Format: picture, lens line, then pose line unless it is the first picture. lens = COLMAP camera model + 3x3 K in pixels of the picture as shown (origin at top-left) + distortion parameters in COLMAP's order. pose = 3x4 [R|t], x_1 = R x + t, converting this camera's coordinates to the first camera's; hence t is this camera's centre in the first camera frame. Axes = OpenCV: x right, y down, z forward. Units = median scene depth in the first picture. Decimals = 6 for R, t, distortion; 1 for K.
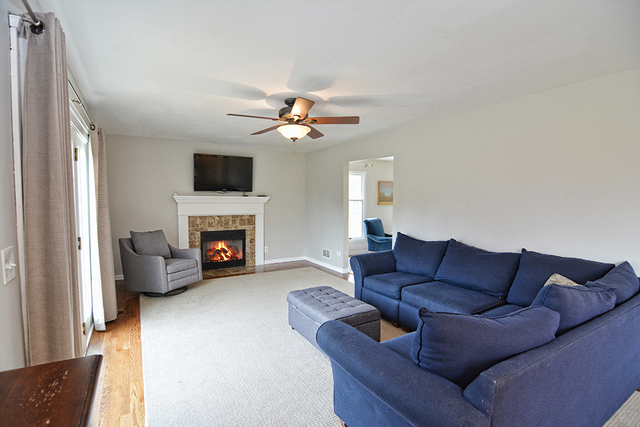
lens RADIAL K [[318.1, 0, 320.0], [0, 318.1, 214.5], [0, 0, 1]] dist [0.003317, 0.000195]
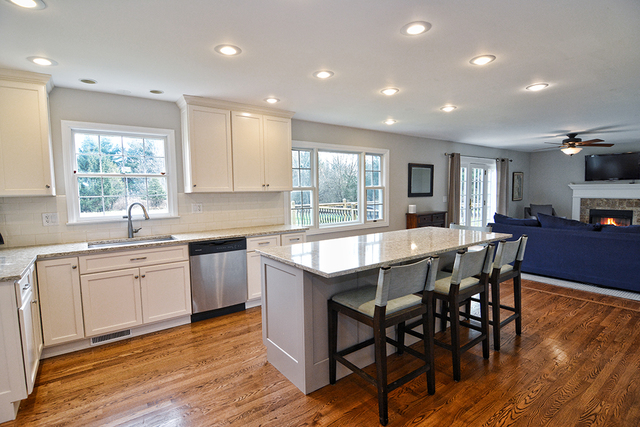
lens RADIAL K [[318.1, 0, 319.8], [0, 318.1, 214.0], [0, 0, 1]] dist [0.003317, 0.000195]
pose [[0.120806, 0.072350, -0.990036, 0.876911], [-0.031704, 0.997113, 0.068998, 0.014534], [0.992170, 0.023053, 0.122751, -0.363338]]
